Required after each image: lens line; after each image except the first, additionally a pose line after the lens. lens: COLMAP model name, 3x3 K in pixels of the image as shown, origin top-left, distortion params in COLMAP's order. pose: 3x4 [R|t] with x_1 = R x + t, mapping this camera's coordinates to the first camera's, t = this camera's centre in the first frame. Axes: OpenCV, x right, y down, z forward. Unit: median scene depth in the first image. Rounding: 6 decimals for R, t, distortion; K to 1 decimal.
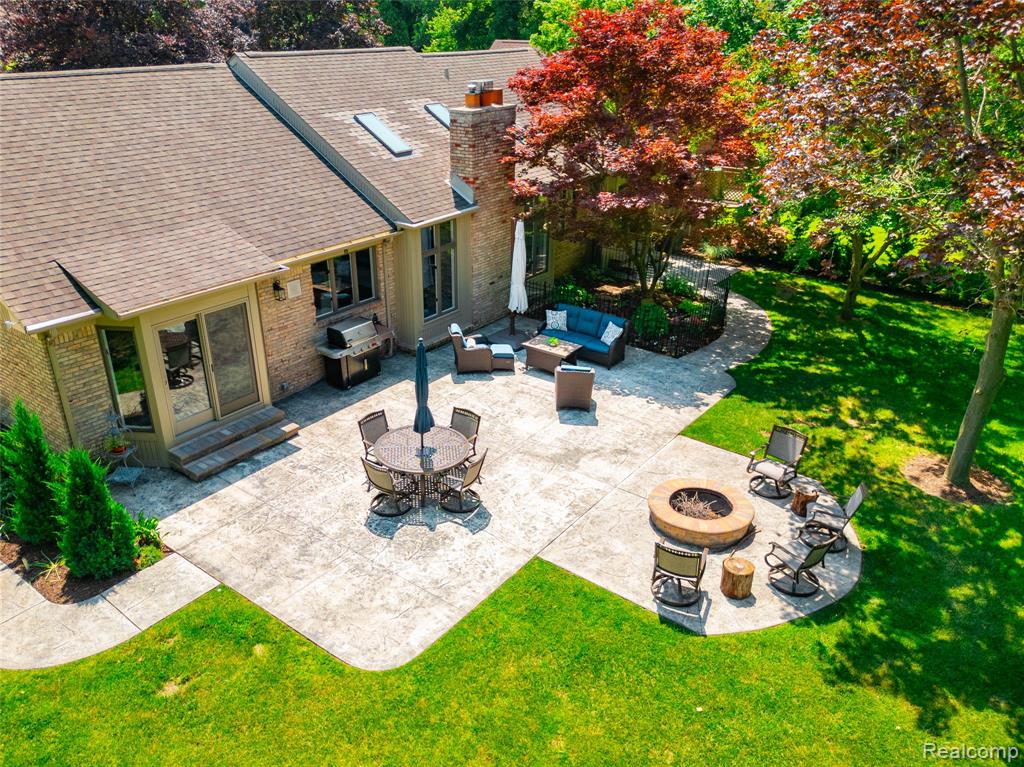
lens RADIAL K [[810.8, 0, 494.2], [0, 810.8, 366.0], [0, 0, 1]] dist [0.068291, -0.066376]
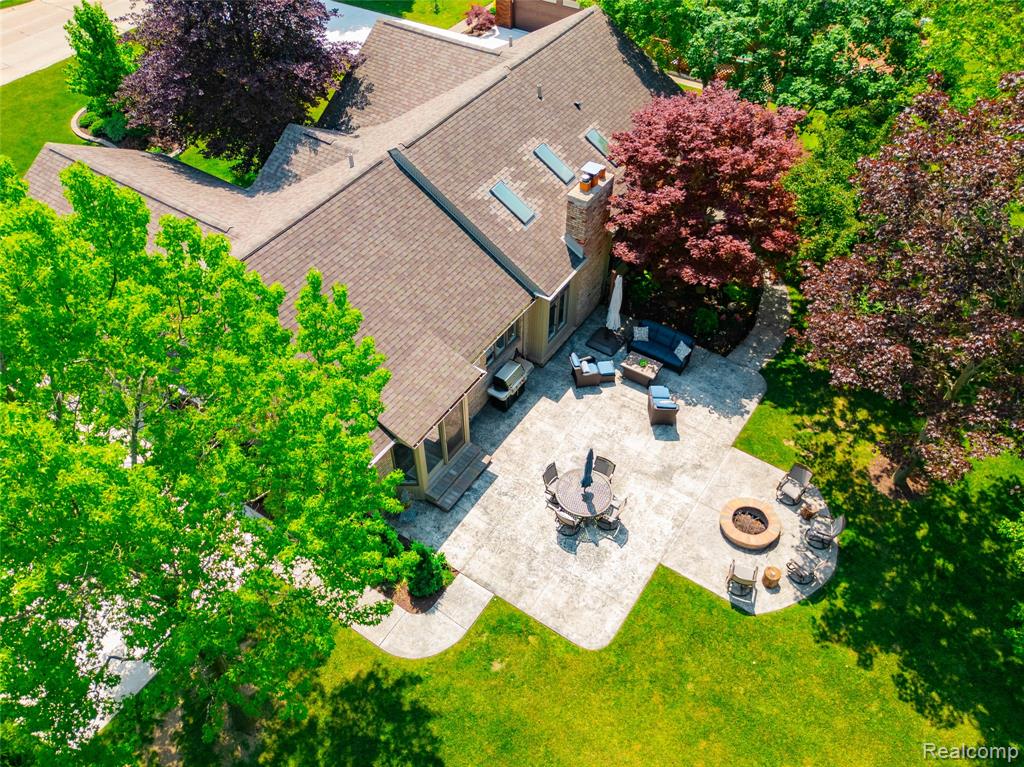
lens RADIAL K [[810.8, 0, 508.7], [0, 810.8, 381.8], [0, 0, 1]] dist [0.068291, -0.066376]
pose [[0.998059, -0.048262, 0.039346, -0.303048], [0.029229, 0.921052, 0.388342, -0.768470], [-0.054982, -0.386438, 0.920675, -0.437460]]
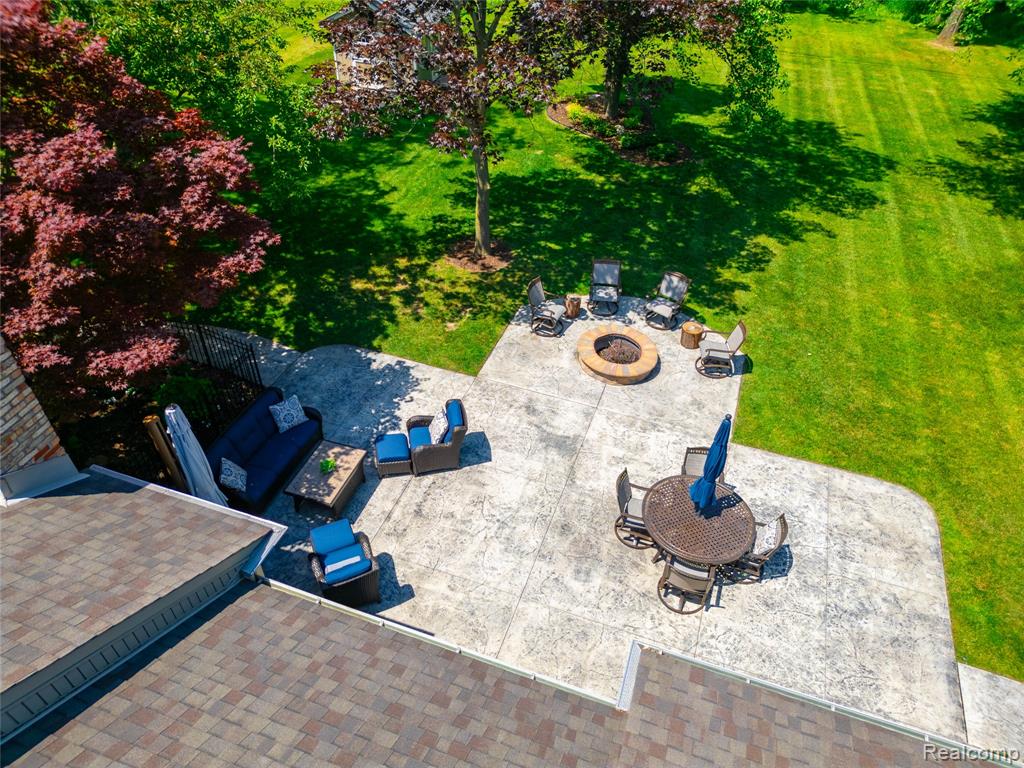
lens RADIAL K [[707.8, 0, 517.4], [0, 707.8, 387.3], [0, 0, 1]] dist [0.026409, -0.003695]
pose [[-0.307435, -0.638451, 0.705595, -0.480910], [0.353294, 0.611922, 0.707626, -0.594216], [-0.883554, 0.466832, 0.037435, 1.097064]]
